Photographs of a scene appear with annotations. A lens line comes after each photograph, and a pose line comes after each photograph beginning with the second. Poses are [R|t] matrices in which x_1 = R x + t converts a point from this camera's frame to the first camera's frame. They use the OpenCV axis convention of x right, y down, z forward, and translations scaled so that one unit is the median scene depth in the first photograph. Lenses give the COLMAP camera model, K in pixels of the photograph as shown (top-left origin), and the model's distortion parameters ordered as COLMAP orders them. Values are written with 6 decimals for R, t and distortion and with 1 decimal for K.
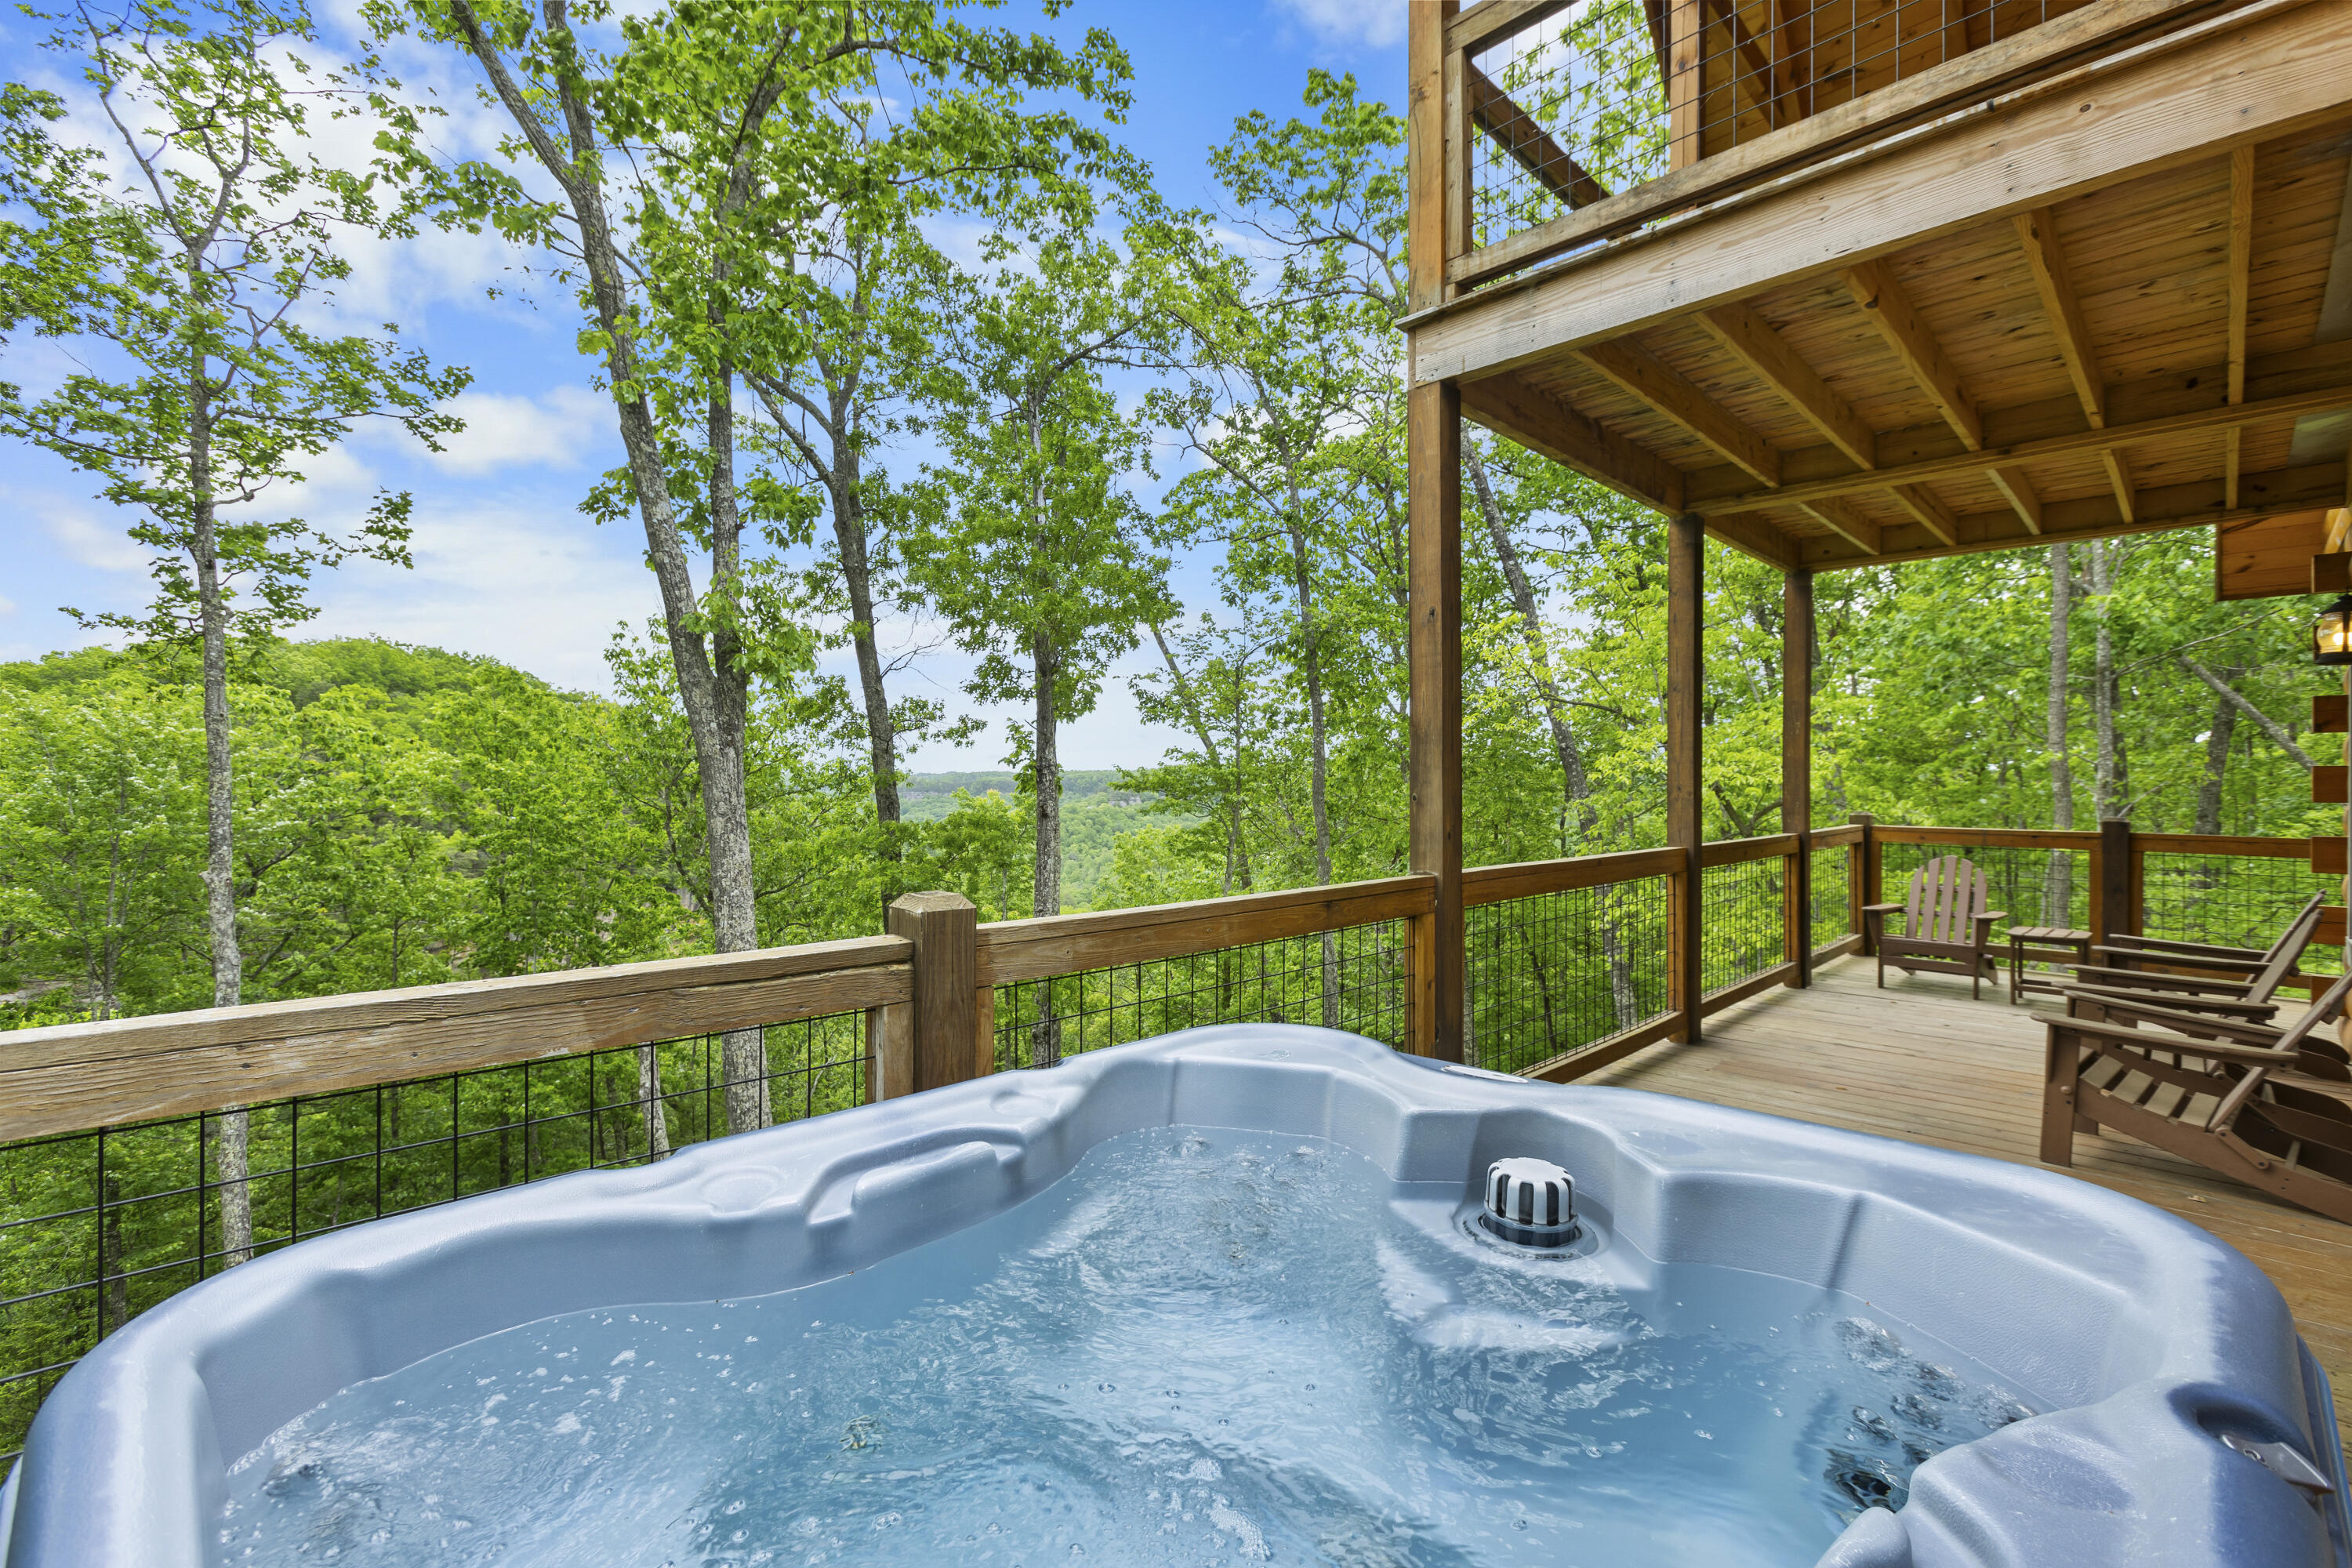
lens RADIAL K [[1046.4, 0, 1166.9], [0, 1046.4, 787.4], [0, 0, 1]] dist [-0.010707, 0.005098]
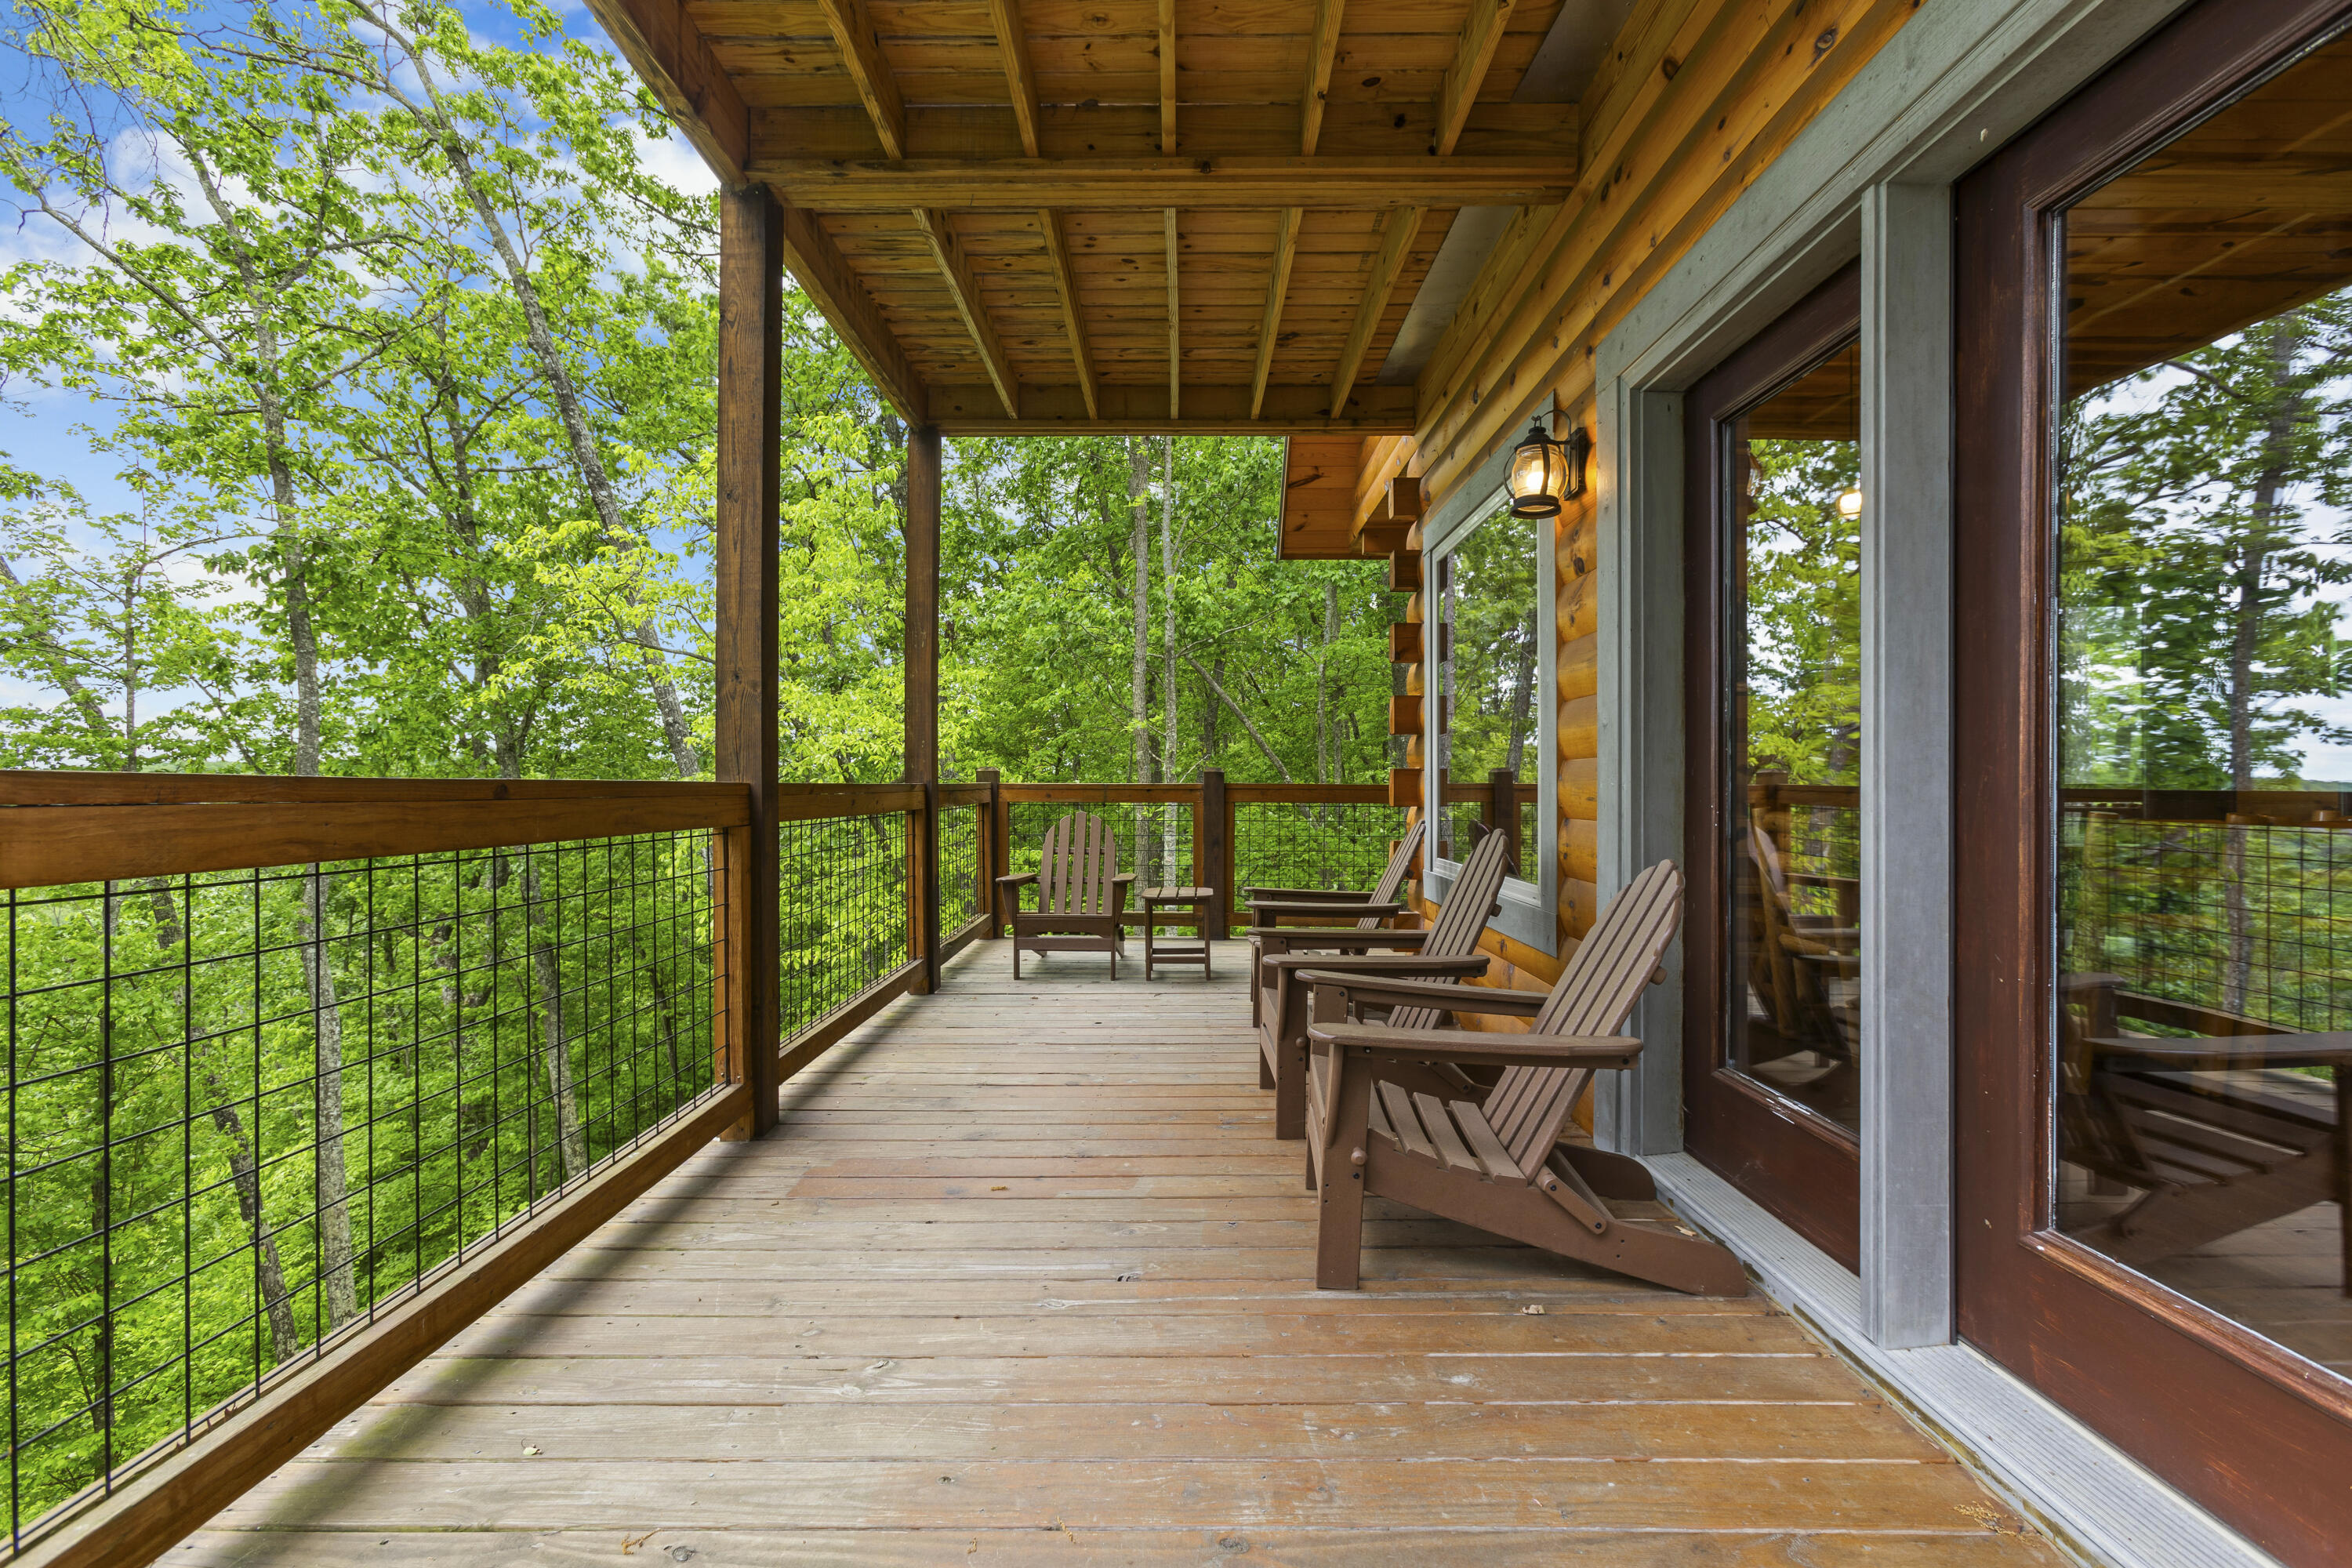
lens RADIAL K [[1046.4, 0, 1175.3], [0, 1046.4, 783.2], [0, 0, 1]] dist [-0.010707, 0.005098]
pose [[0.707146, -0.001213, 0.707067, 0.202641], [0.006278, 0.999970, -0.004563, 0.046949], [-0.707040, 0.007666, 0.707132, 0.342613]]
